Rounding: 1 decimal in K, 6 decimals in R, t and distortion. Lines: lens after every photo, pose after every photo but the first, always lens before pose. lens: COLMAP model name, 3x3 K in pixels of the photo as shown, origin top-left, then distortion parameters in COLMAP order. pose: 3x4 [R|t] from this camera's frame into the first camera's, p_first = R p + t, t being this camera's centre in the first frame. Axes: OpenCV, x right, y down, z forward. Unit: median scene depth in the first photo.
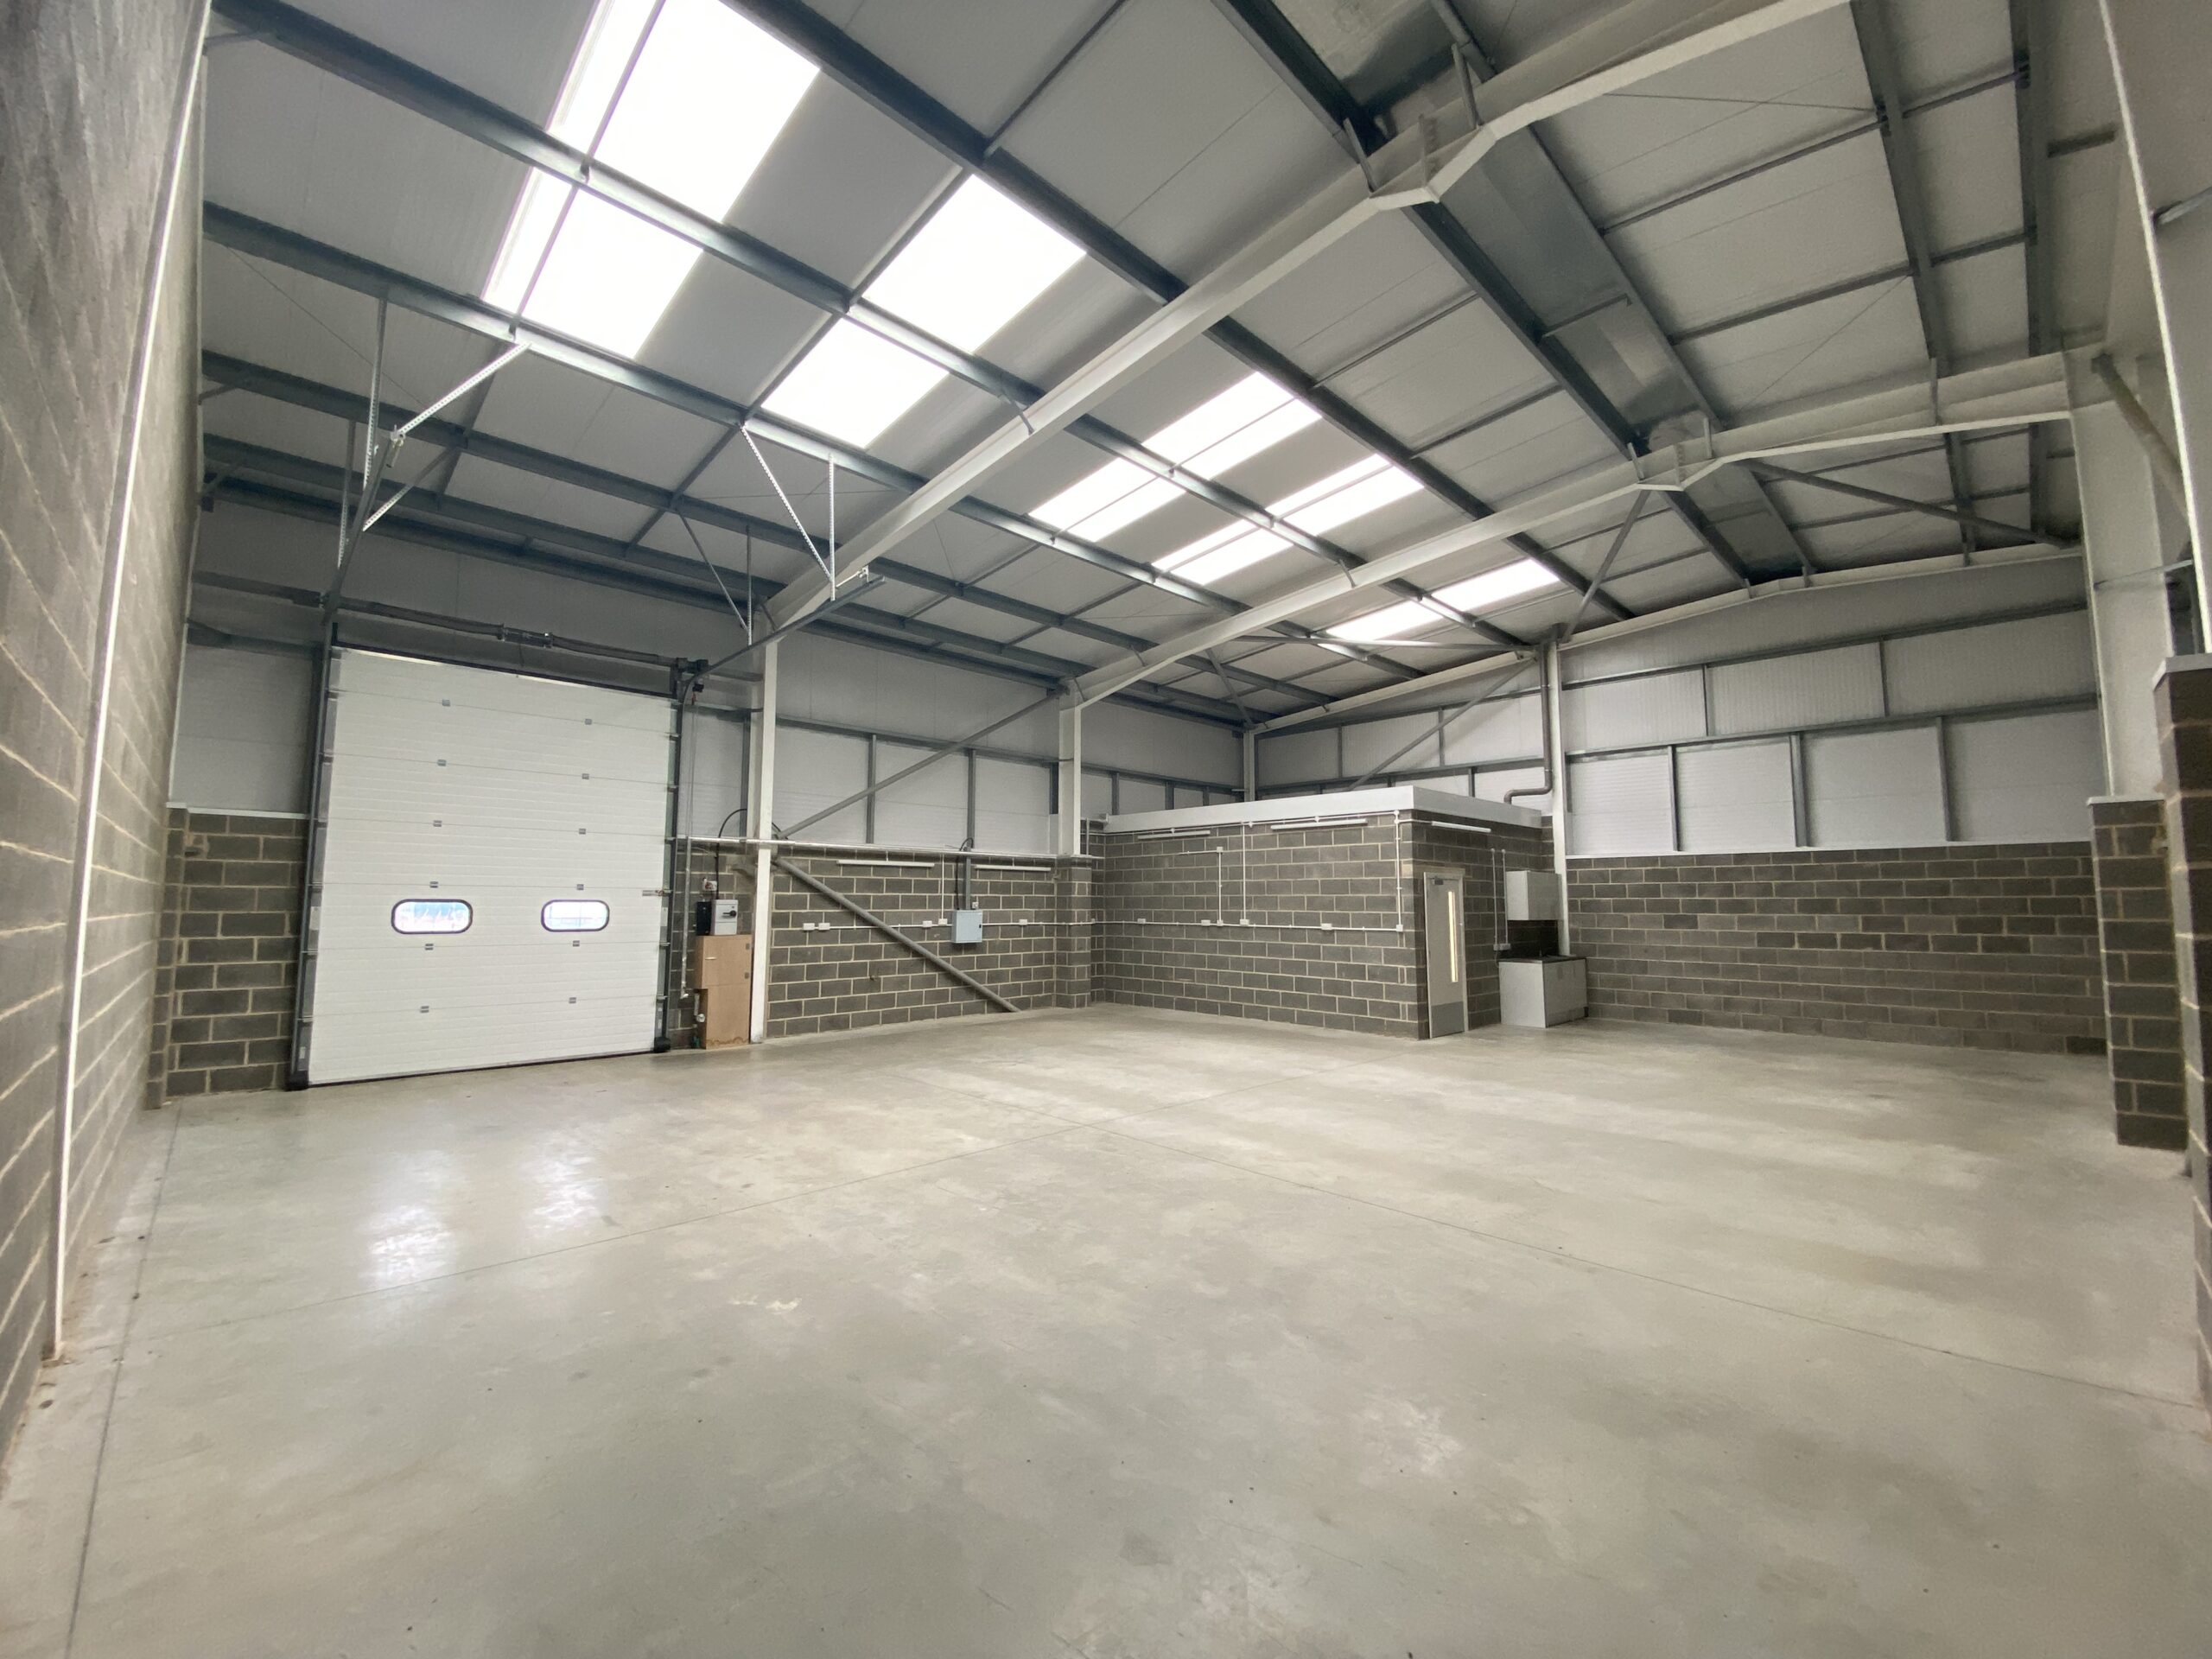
lens RADIAL K [[900.4, 0, 1104.1], [0, 900.4, 827.6], [0, 0, 1]] dist [0.016117, -0.000195]
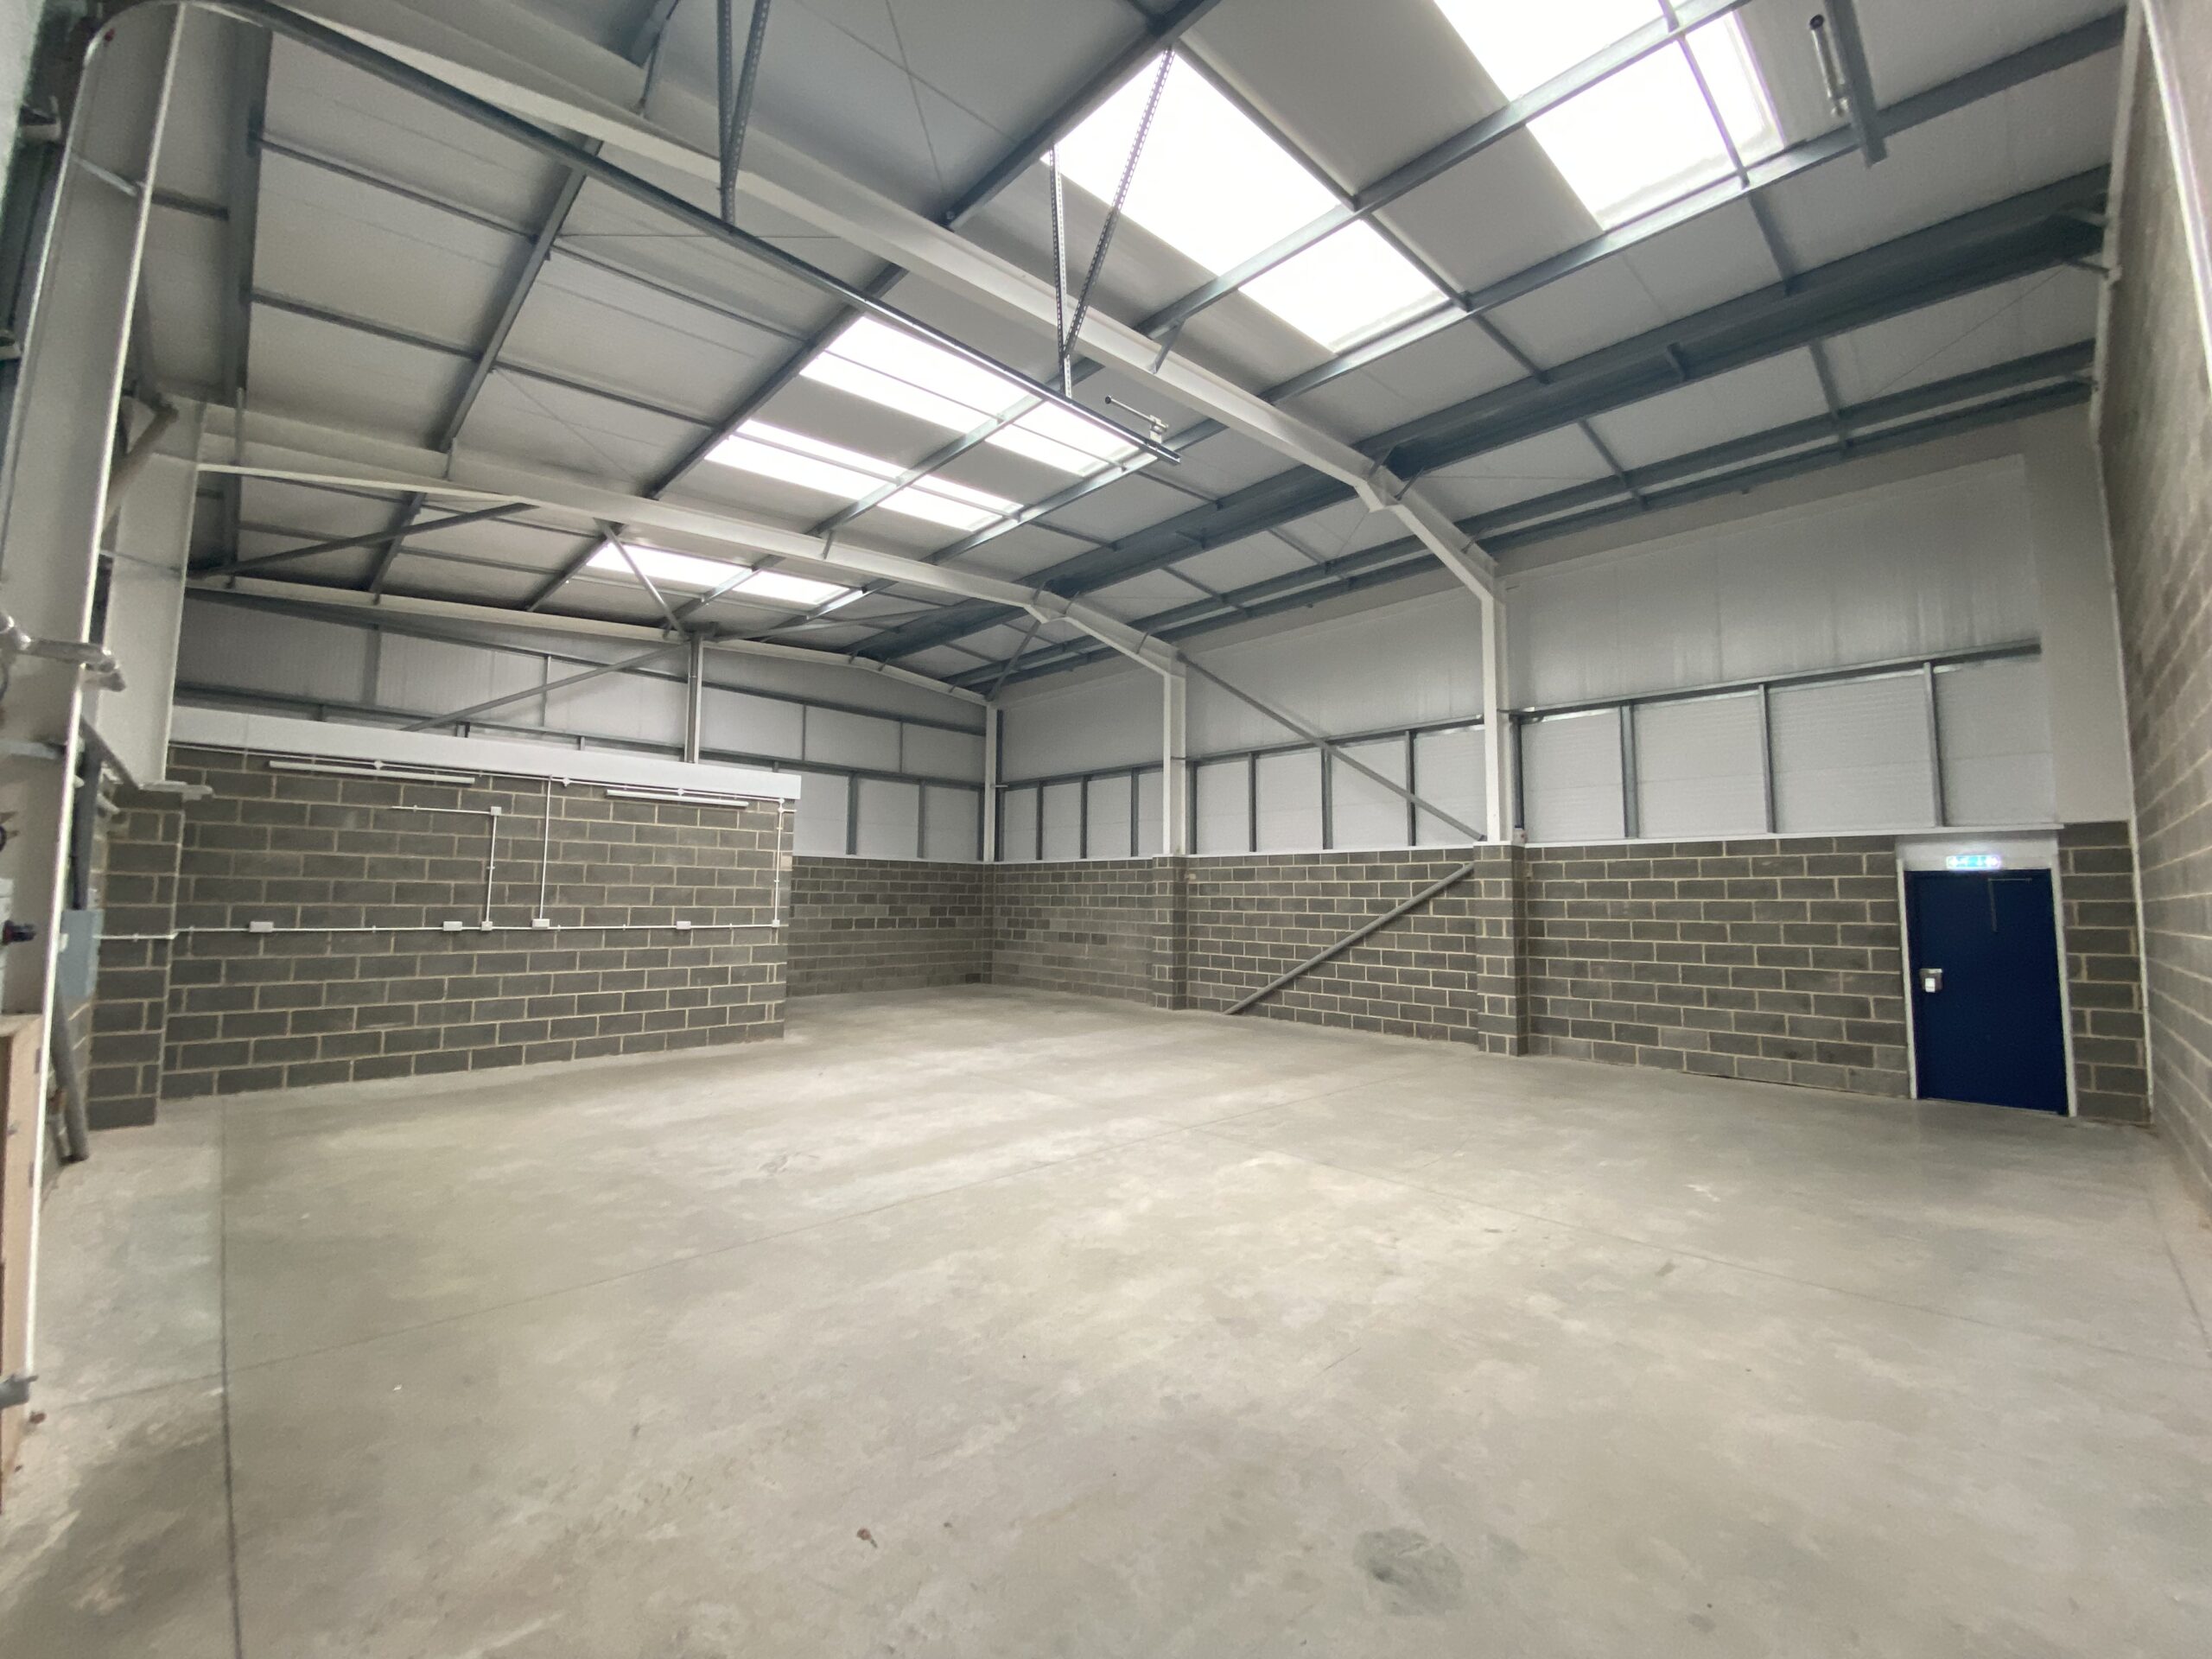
lens RADIAL K [[900.4, 0, 1104.2], [0, 900.4, 825.5], [0, 0, 1]] dist [0.016117, -0.000195]
pose [[-0.012738, 0.079923, 0.996720, -0.595838], [-0.099062, 0.991796, -0.080794, 0.049964], [-0.995000, -0.099766, -0.004716, 0.647665]]
